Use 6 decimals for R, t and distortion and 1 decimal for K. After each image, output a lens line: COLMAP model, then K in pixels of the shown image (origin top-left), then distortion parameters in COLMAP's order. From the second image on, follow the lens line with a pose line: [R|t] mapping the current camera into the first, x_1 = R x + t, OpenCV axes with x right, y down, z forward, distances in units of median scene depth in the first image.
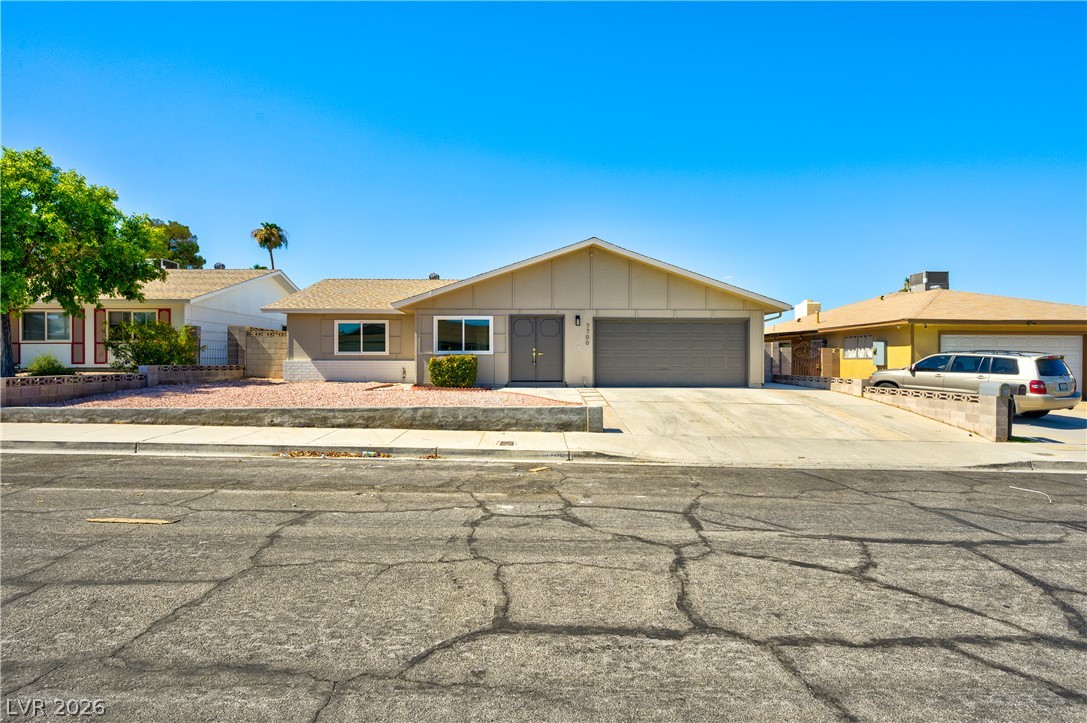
lens RADIAL K [[518.7, 0, 550.9], [0, 518.7, 363.5], [0, 0, 1]] dist [-0.003906, -0.000929]
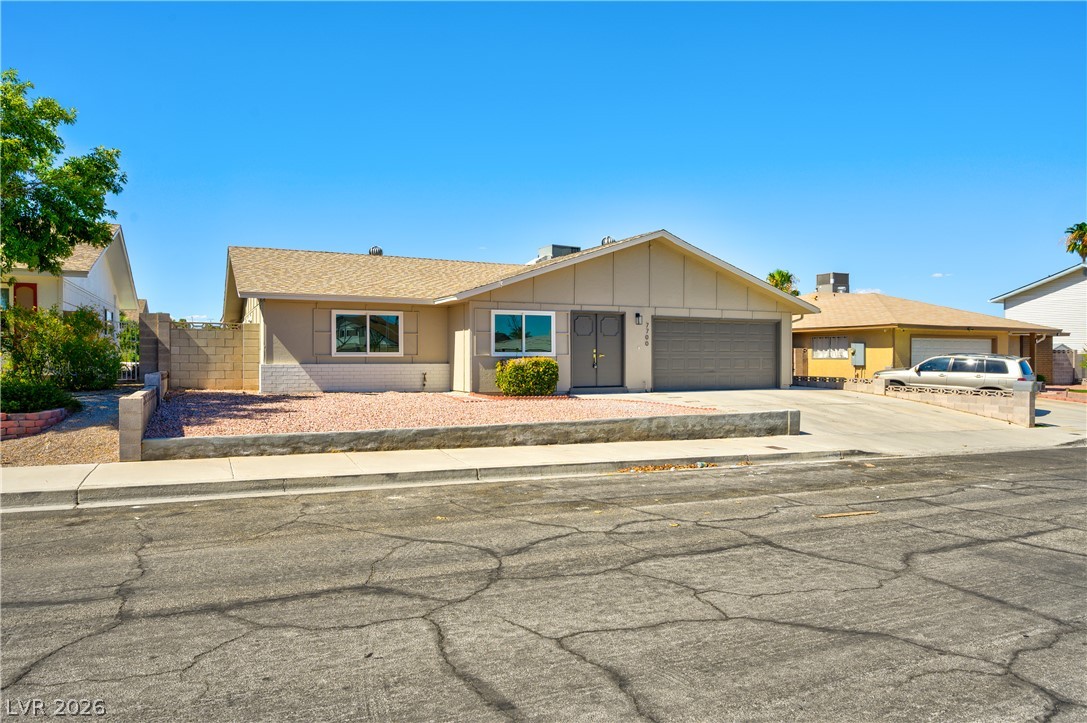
lens RADIAL K [[692.1, 0, 543.1], [0, 692.1, 357.8], [0, 0, 1]] dist [-0.017738, 0.000174]
pose [[0.915791, -0.001956, 0.401650, -0.603771], [0.003002, 0.999994, -0.001974, -0.013155], [-0.401644, 0.003014, 0.915791, -0.040314]]
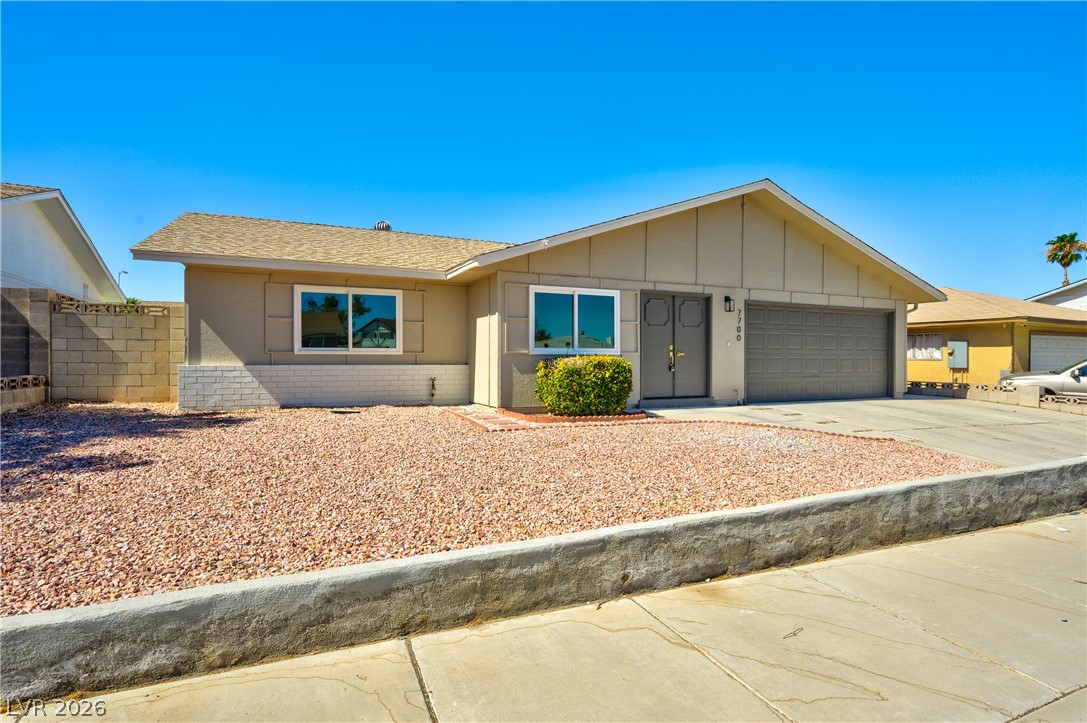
lens RADIAL K [[556.8, 0, 544.2], [0, 556.8, 362.6], [0, 0, 1]] dist [-0.005065, 0.002400]
pose [[0.922490, -0.001741, 0.386018, -0.450432], [0.000083, 0.999991, 0.004313, -0.011560], [-0.386022, -0.003946, 0.922481, 0.452105]]
